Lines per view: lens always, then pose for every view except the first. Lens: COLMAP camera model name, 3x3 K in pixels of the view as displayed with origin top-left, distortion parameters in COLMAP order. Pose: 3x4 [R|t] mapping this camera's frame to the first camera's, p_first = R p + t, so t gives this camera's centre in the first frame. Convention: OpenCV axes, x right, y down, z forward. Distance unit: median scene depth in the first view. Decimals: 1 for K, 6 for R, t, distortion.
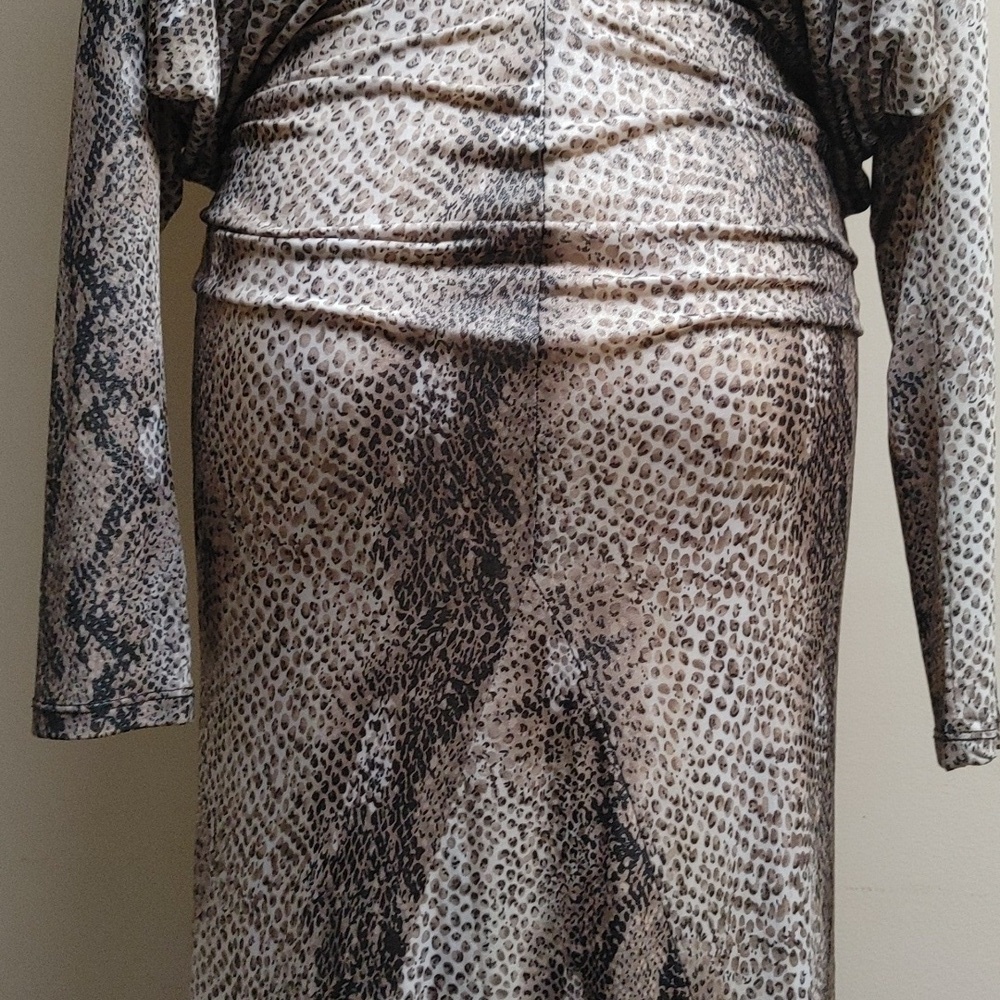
lens RADIAL K [[1797.1, 0, 527.1], [0, 1797.1, 471.7], [0, 0, 1]] dist [-0.001720, 0.000000]
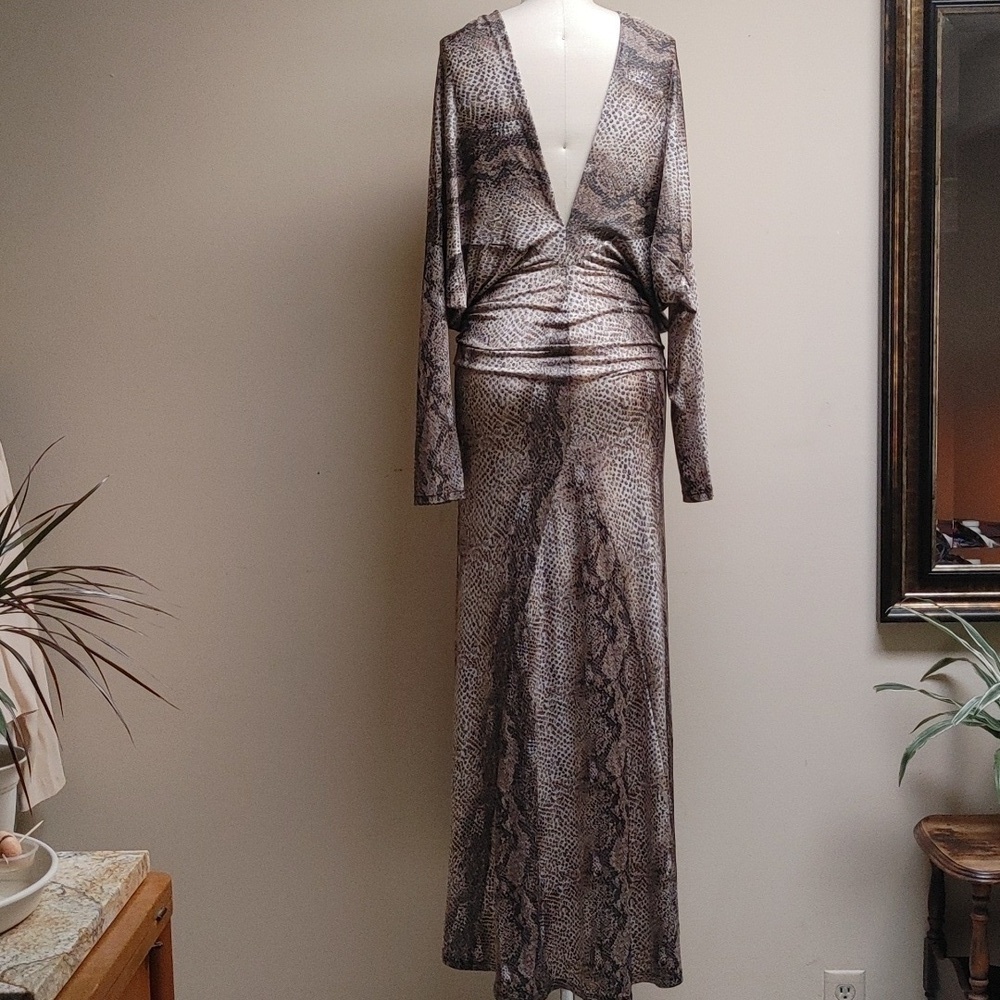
lens RADIAL K [[1797.1, 0, 495.6], [0, 1797.1, 499.8], [0, 0, 1]] dist [-0.001720, 0.000000]
pose [[0.999054, -0.040656, 0.015423, -0.191224], [0.040458, 0.999098, 0.012918, 0.107290], [-0.015934, -0.012281, 0.999798, -2.377526]]
